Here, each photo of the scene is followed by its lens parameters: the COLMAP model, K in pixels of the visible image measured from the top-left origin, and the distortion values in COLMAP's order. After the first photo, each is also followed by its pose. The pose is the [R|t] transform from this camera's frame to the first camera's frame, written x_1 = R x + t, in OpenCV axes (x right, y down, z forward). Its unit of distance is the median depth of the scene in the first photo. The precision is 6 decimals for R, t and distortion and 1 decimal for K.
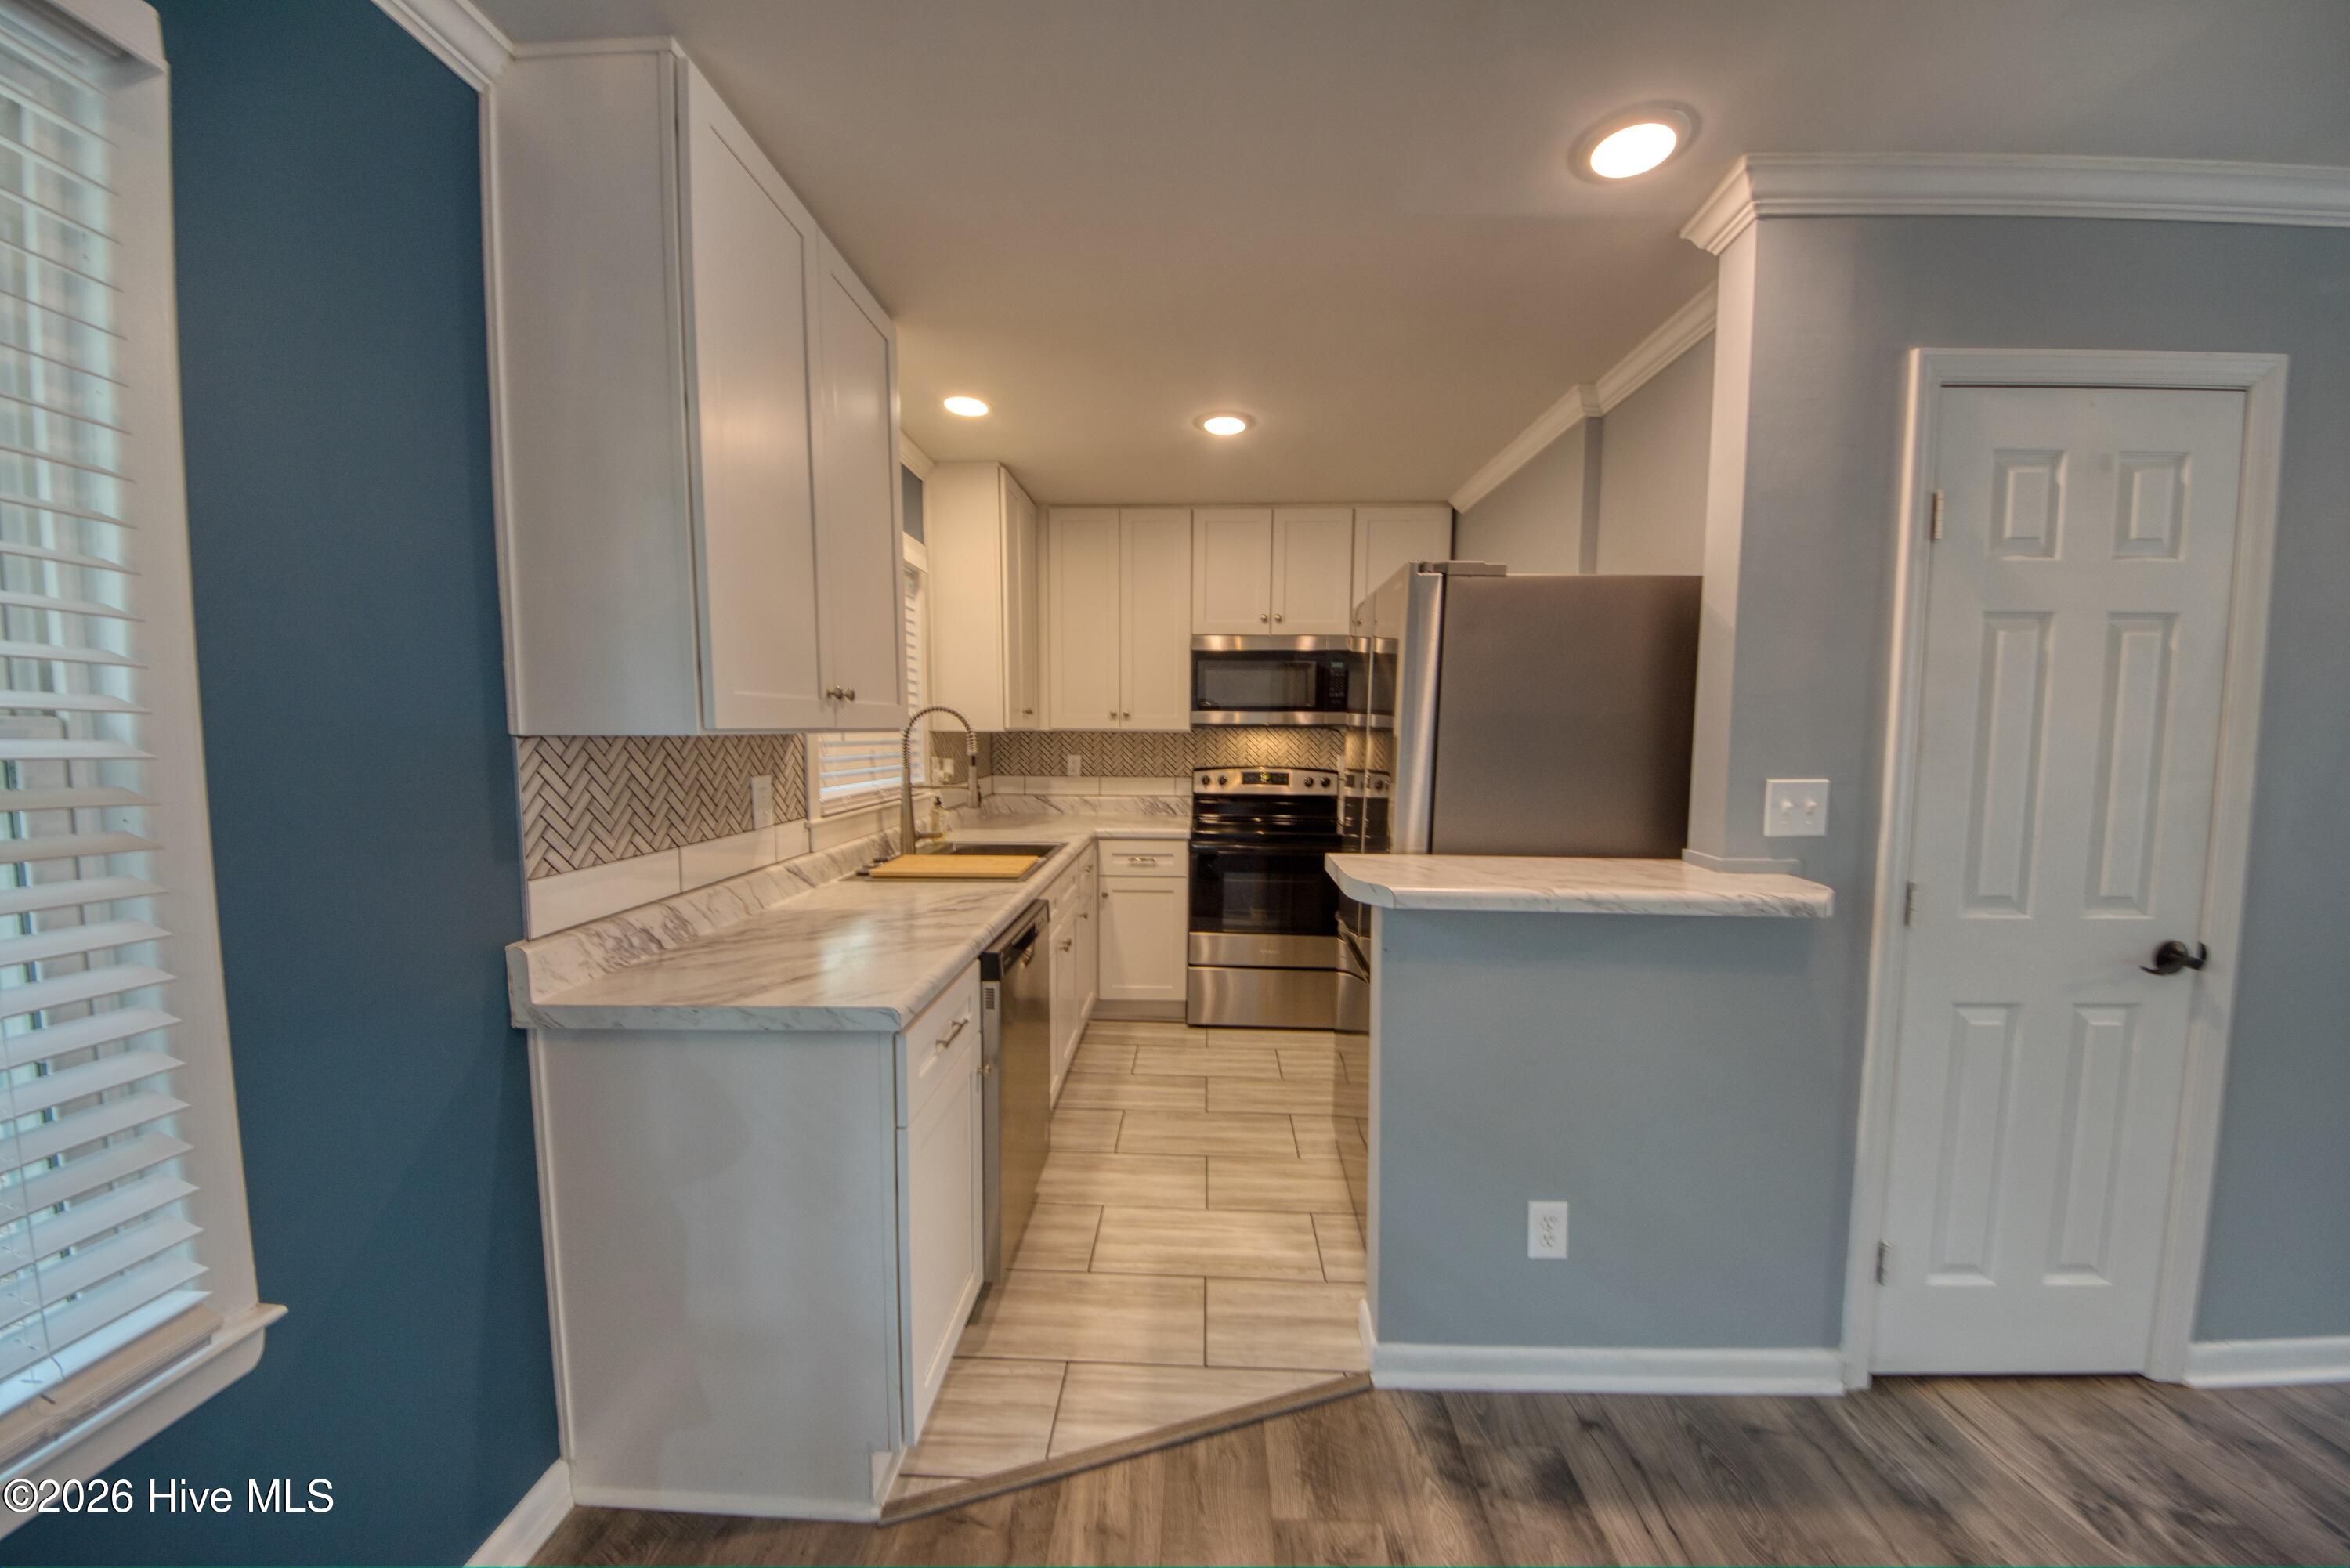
lens RADIAL K [[824.9, 0, 1181.7], [0, 824.9, 791.4], [0, 0, 1]] dist [0.000976, -0.007018]
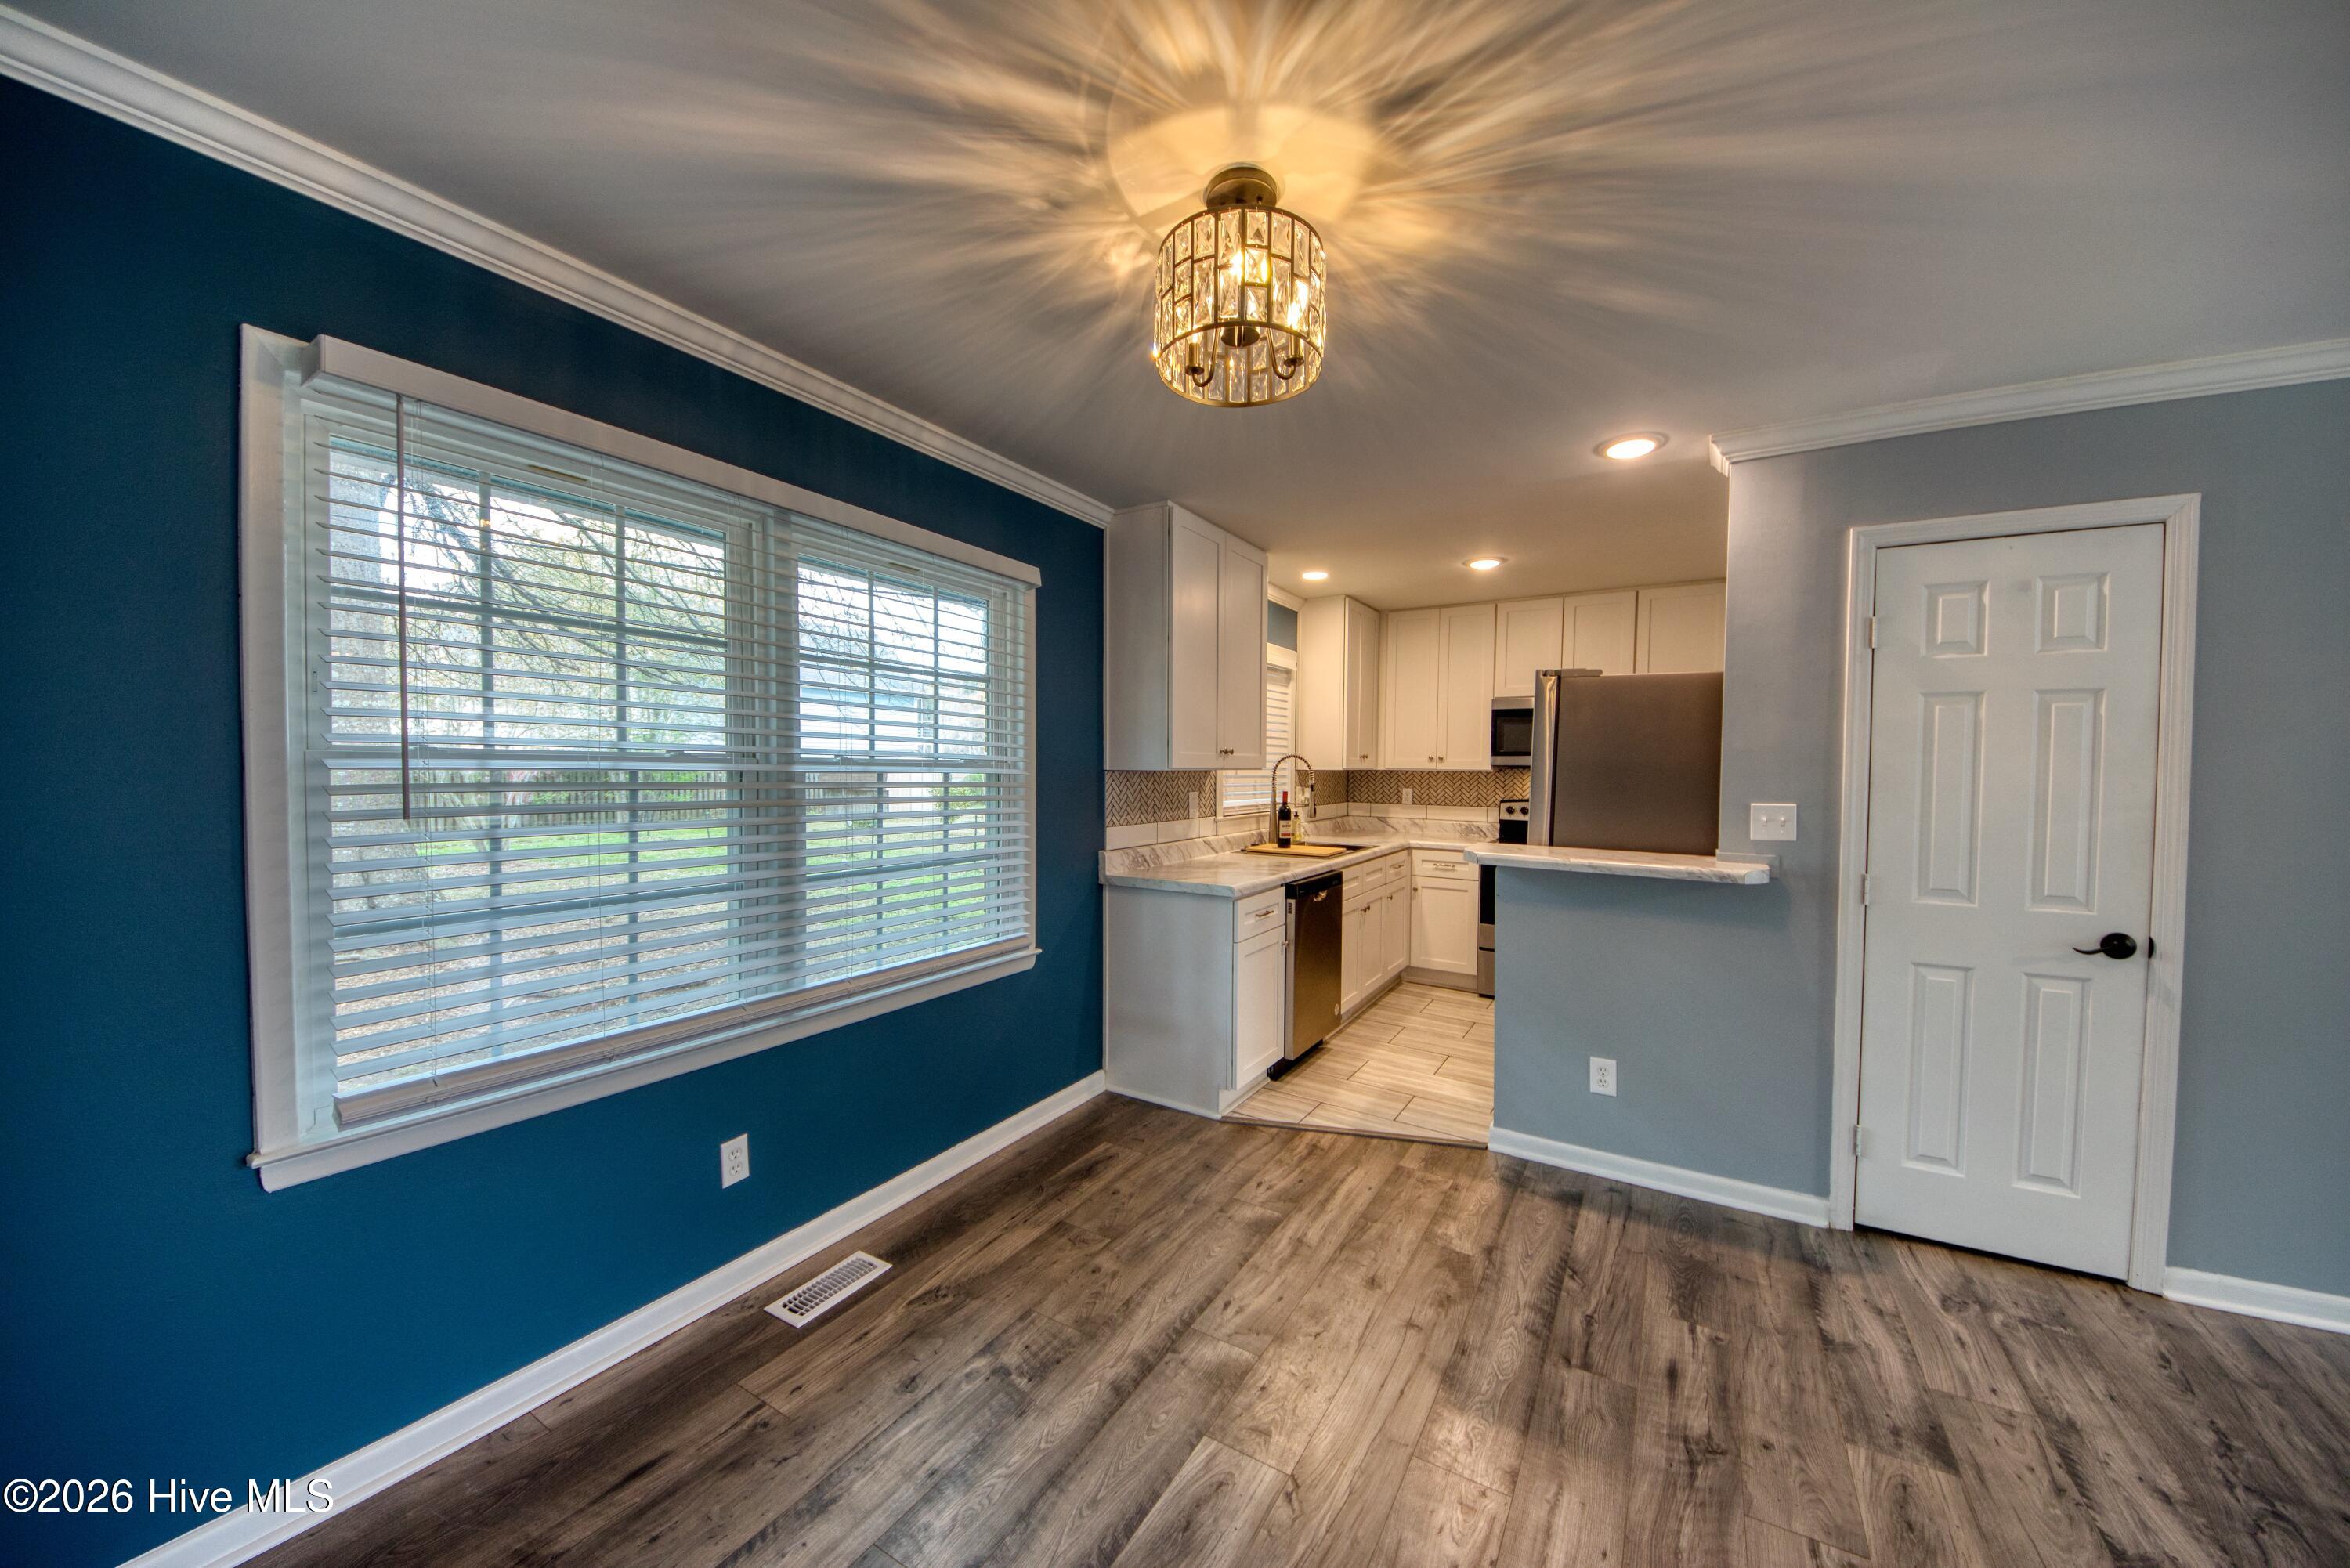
lens RADIAL K [[827.8, 0, 1181.7], [0, 827.8, 788.4], [0, 0, 1]] dist [0.040173, -0.029316]
pose [[0.873314, 0.018161, -0.486819, 0.516394], [-0.043230, 0.998252, -0.040311, 0.066079], [0.485235, 0.056249, 0.872572, -0.891848]]
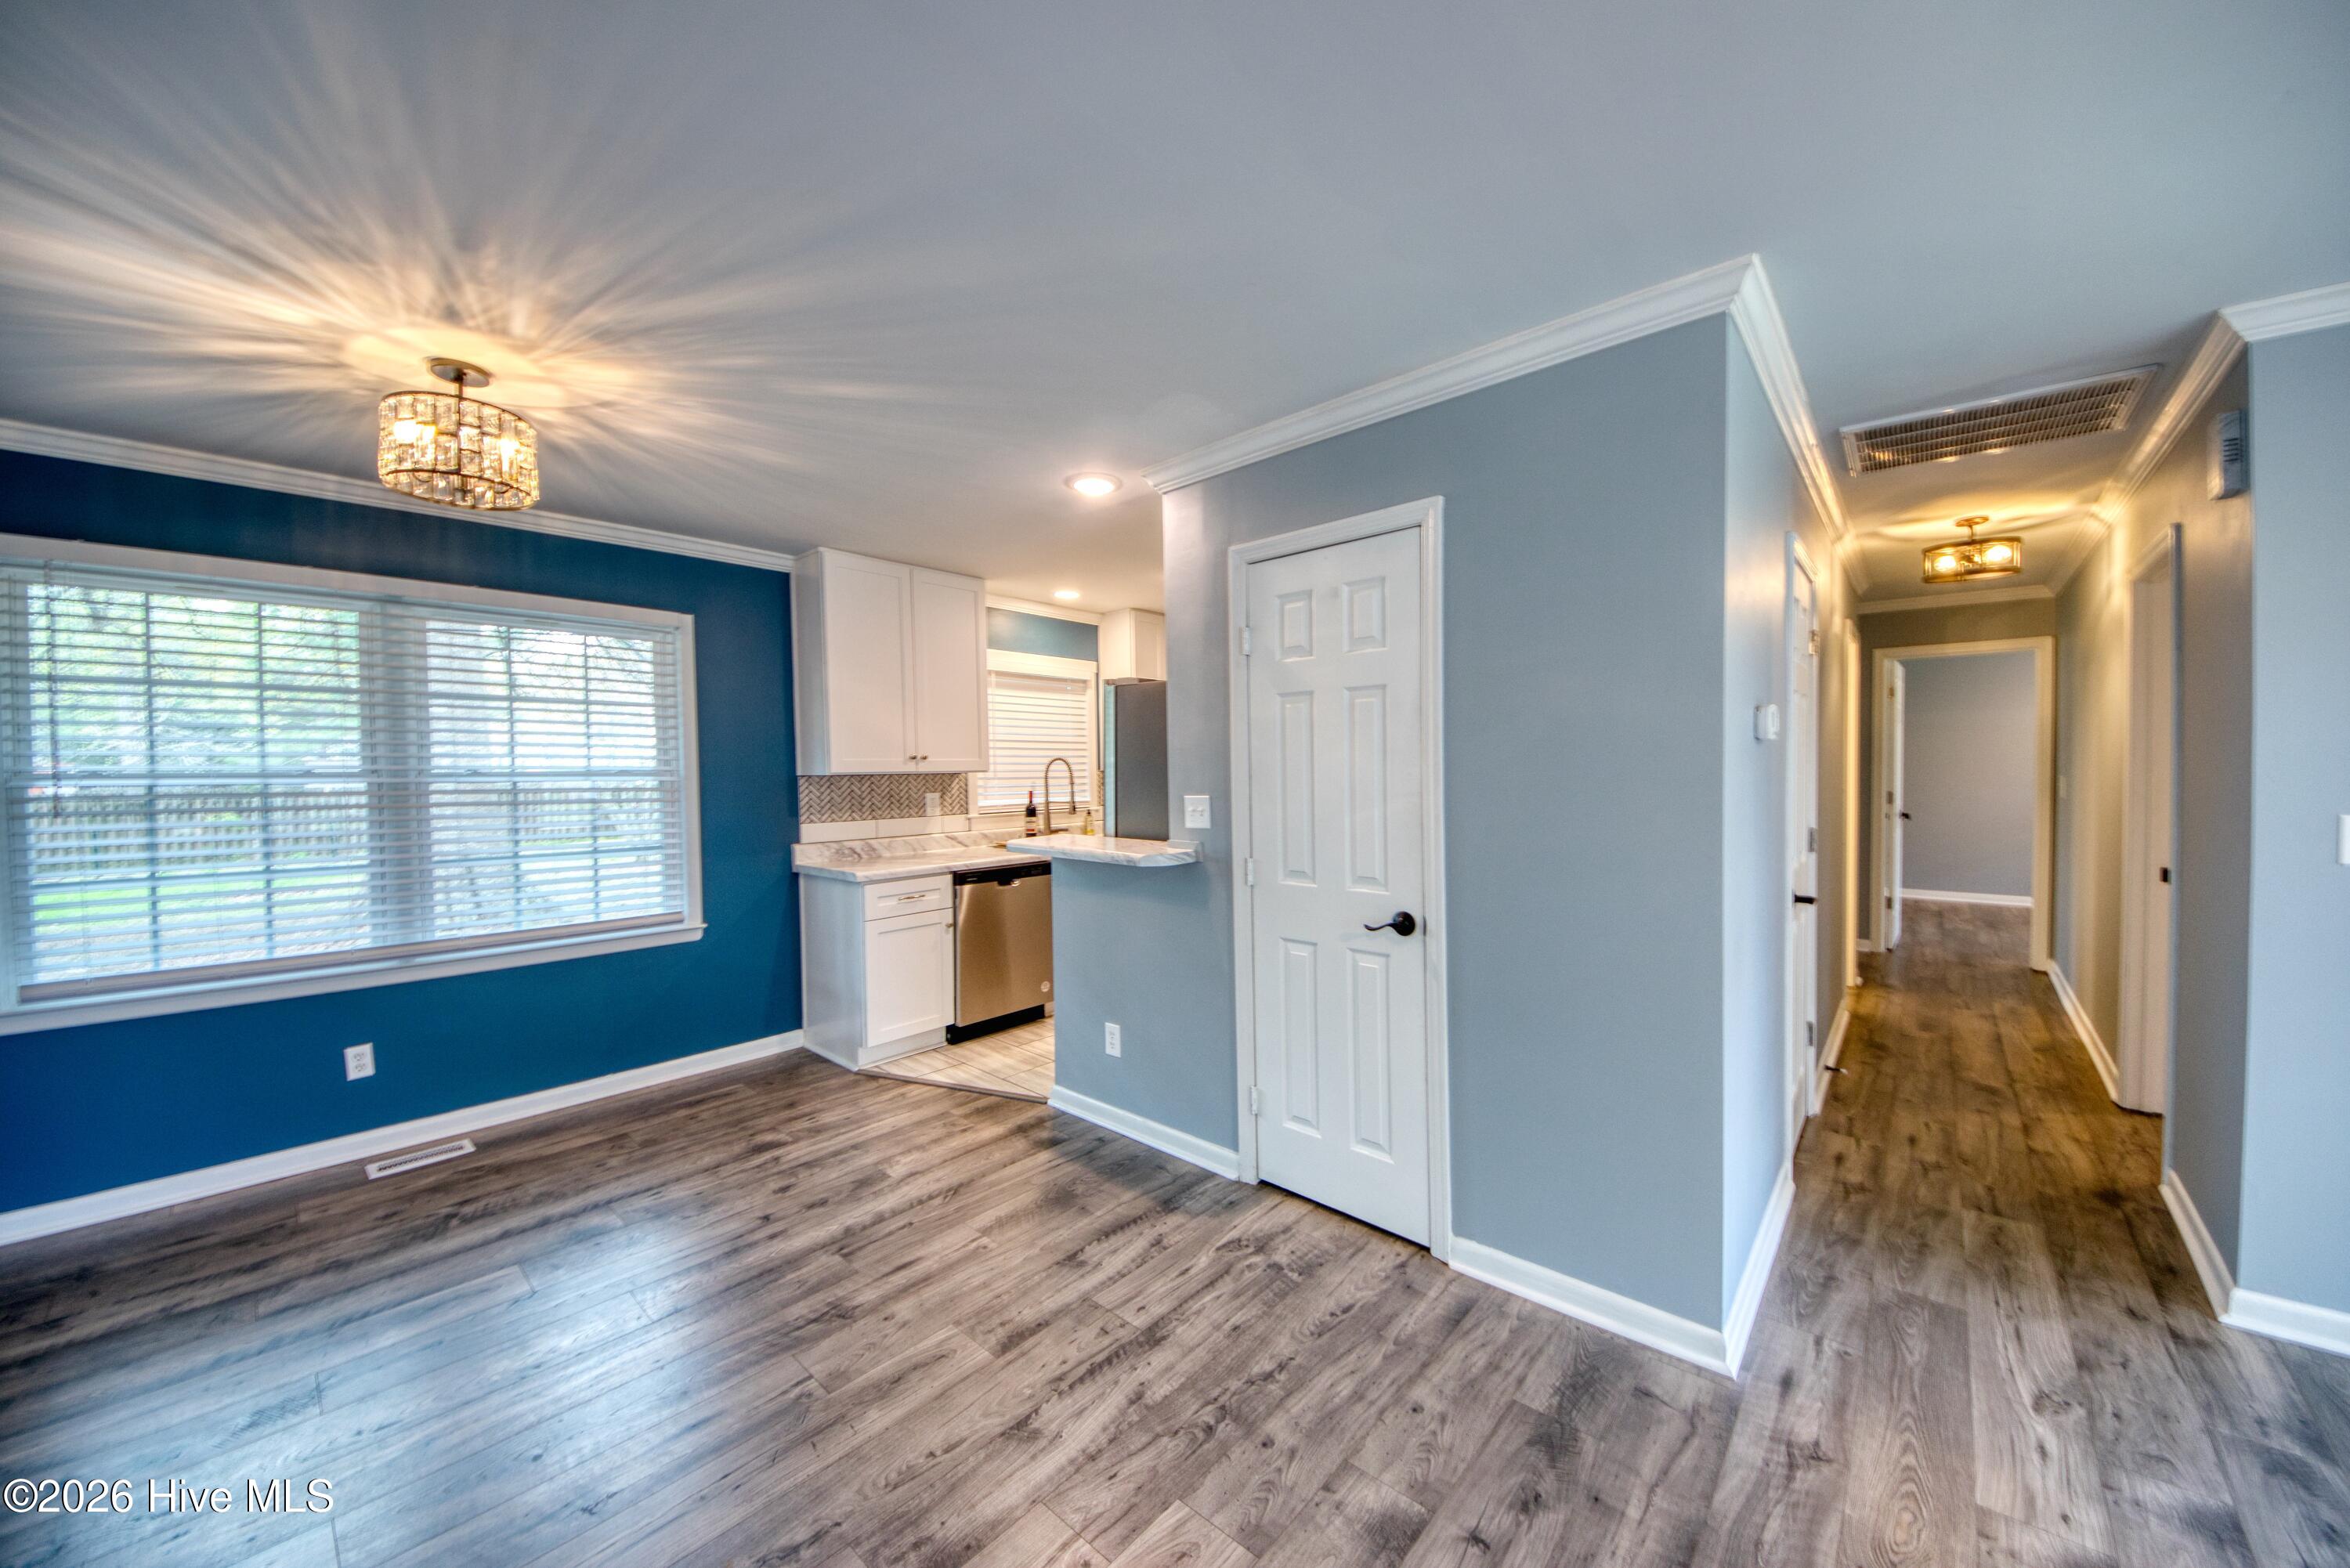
lens RADIAL K [[827.8, 0, 1181.7], [0, 827.8, 788.4], [0, 0, 1]] dist [0.040173, -0.029316]
pose [[0.765311, 0.003624, -0.643650, 1.765624], [-0.033580, 0.998847, -0.034303, 0.030016], [0.642784, 0.047866, 0.764551, -0.347921]]
